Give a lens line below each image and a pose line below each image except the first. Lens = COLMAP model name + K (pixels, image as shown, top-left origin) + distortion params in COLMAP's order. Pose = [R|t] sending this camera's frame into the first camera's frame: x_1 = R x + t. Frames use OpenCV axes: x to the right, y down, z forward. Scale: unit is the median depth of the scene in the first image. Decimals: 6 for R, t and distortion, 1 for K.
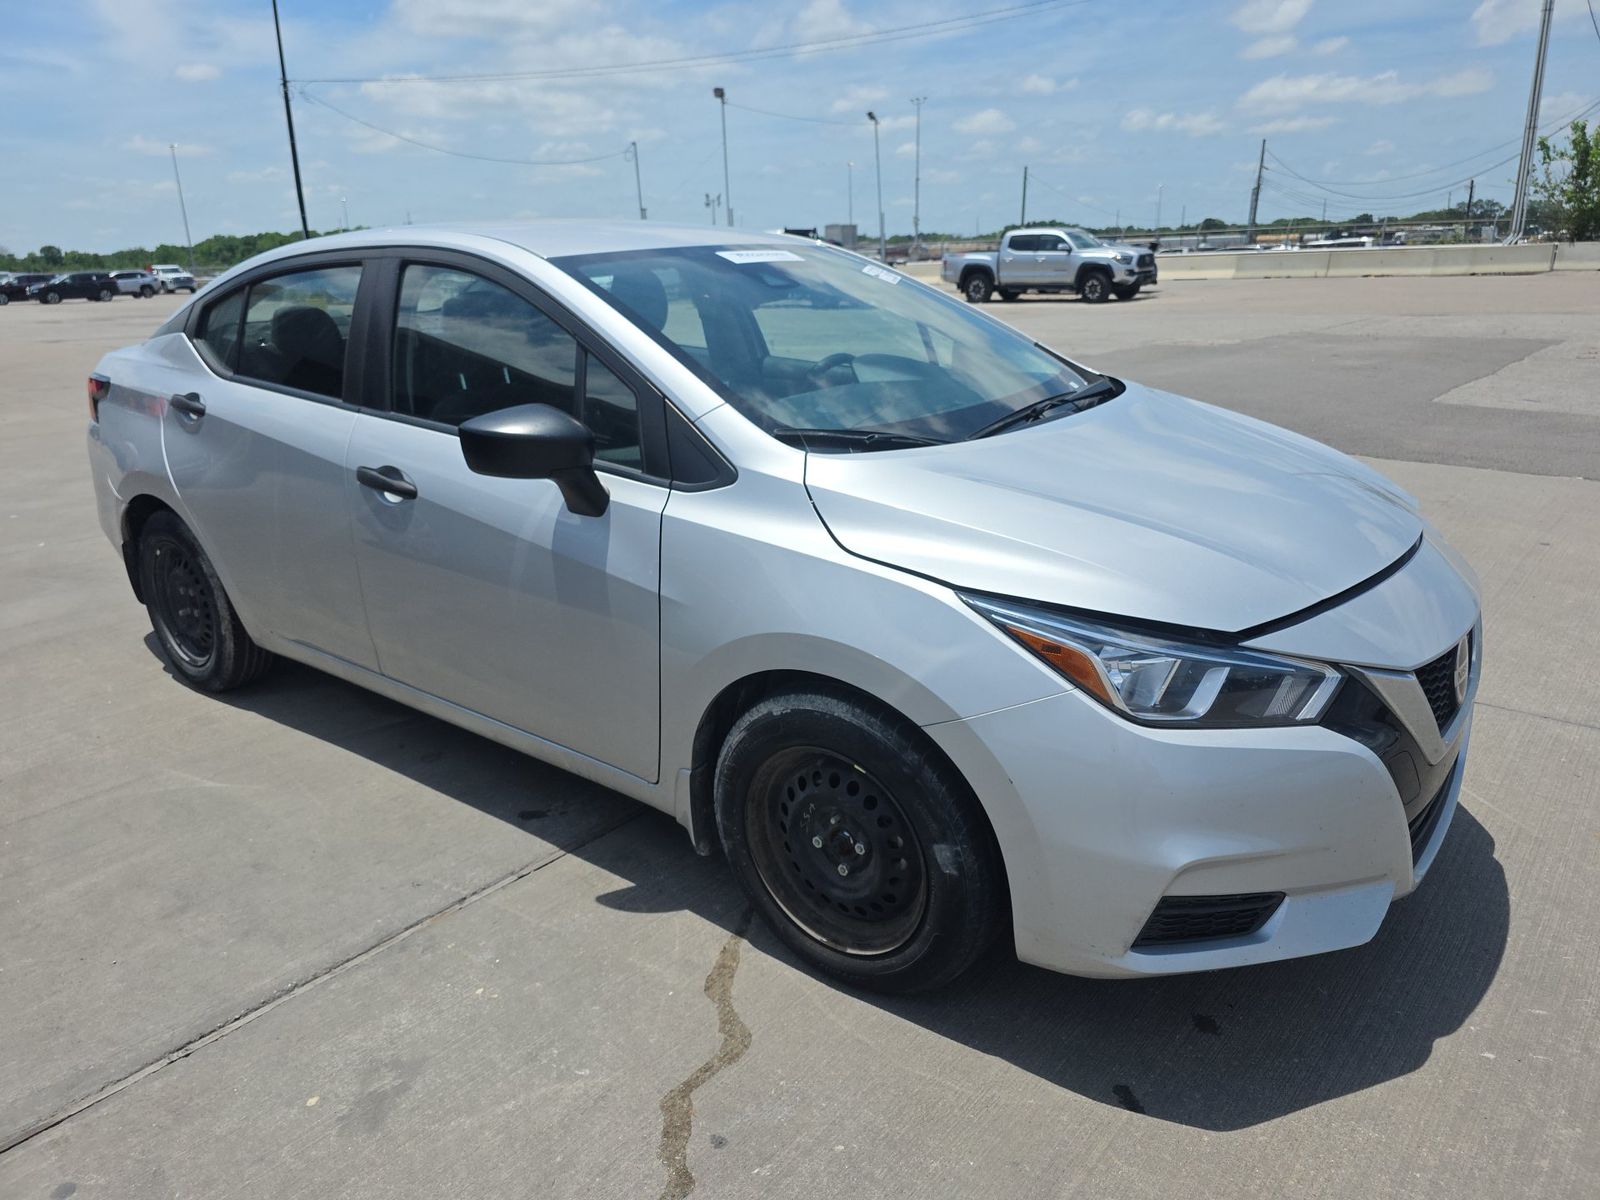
lens RADIAL K [[1132.2, 0, 794.5], [0, 1132.2, 600.9], [0, 0, 1]] dist [0.042651, -0.049193]
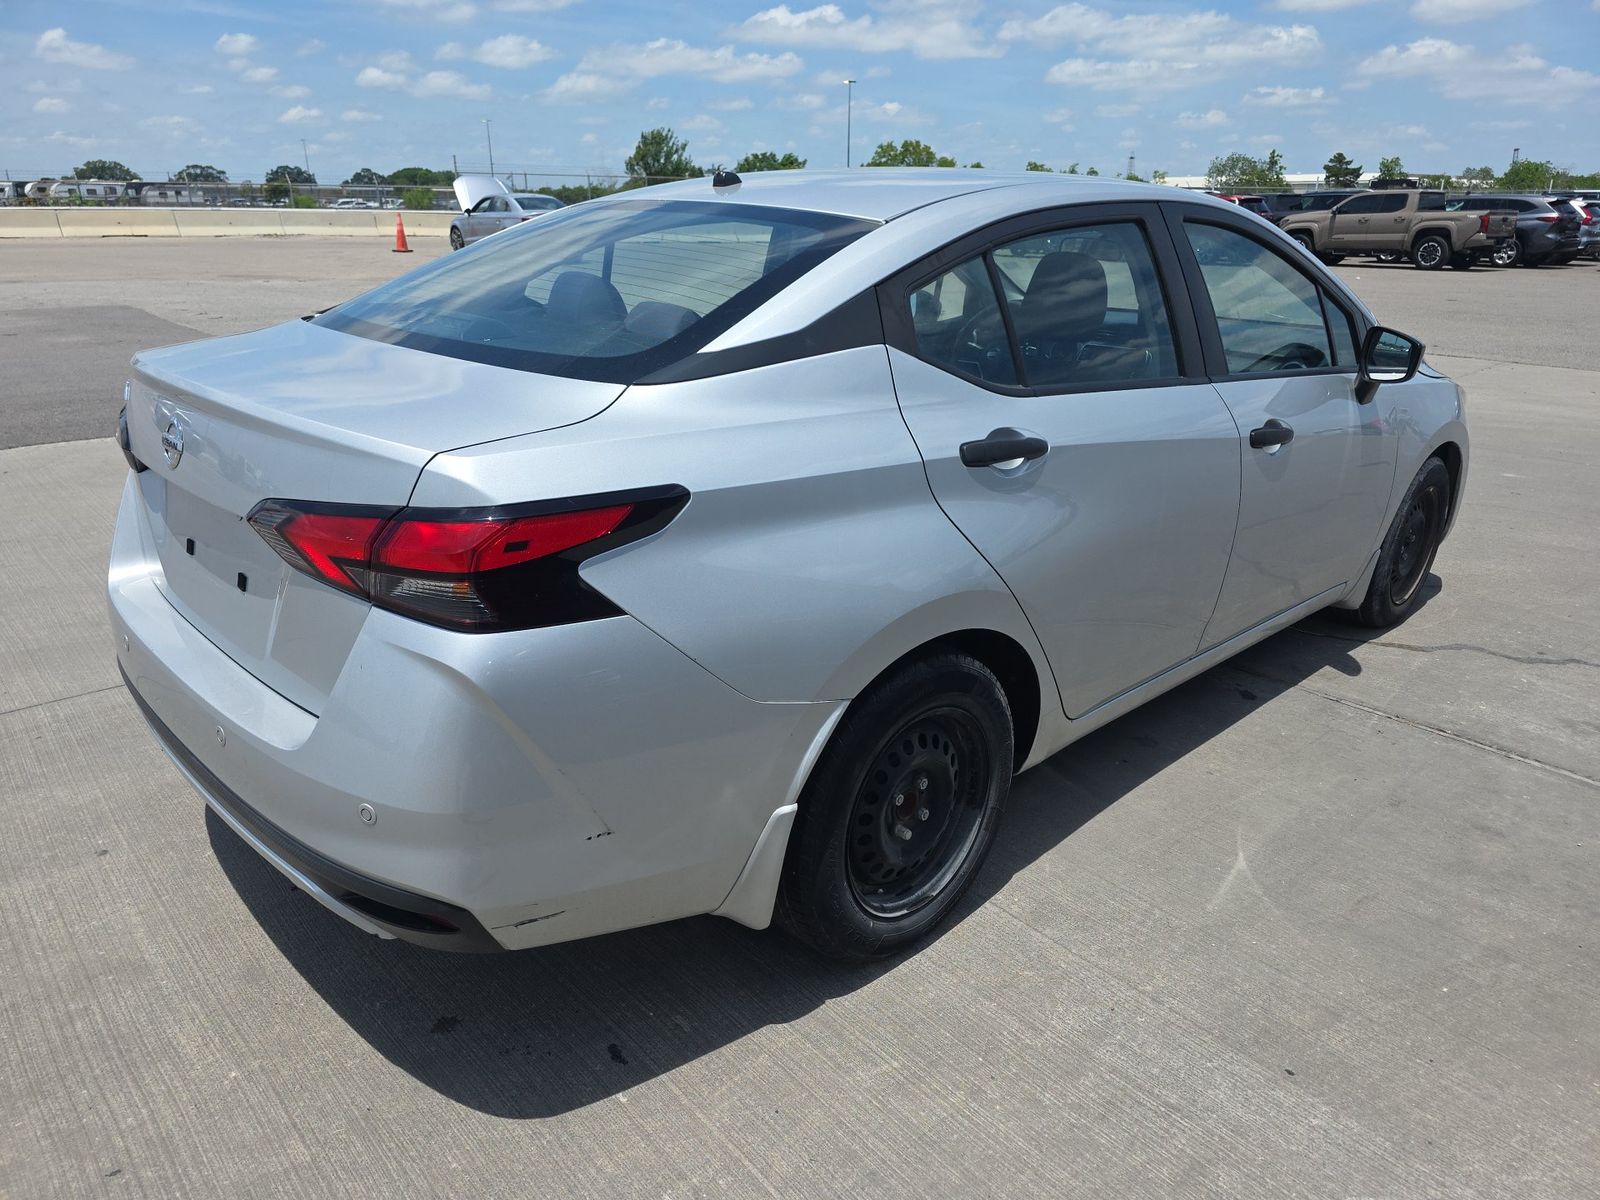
lens RADIAL K [[1132.2, 0, 794.5], [0, 1132.2, 600.9], [0, 0, 1]] dist [0.042651, -0.049193]
pose [[0.103833, -0.303174, 0.947261, -1.653514], [0.275549, 0.923897, 0.265493, -0.416646], [-0.955663, 0.233450, 0.179470, 1.464211]]
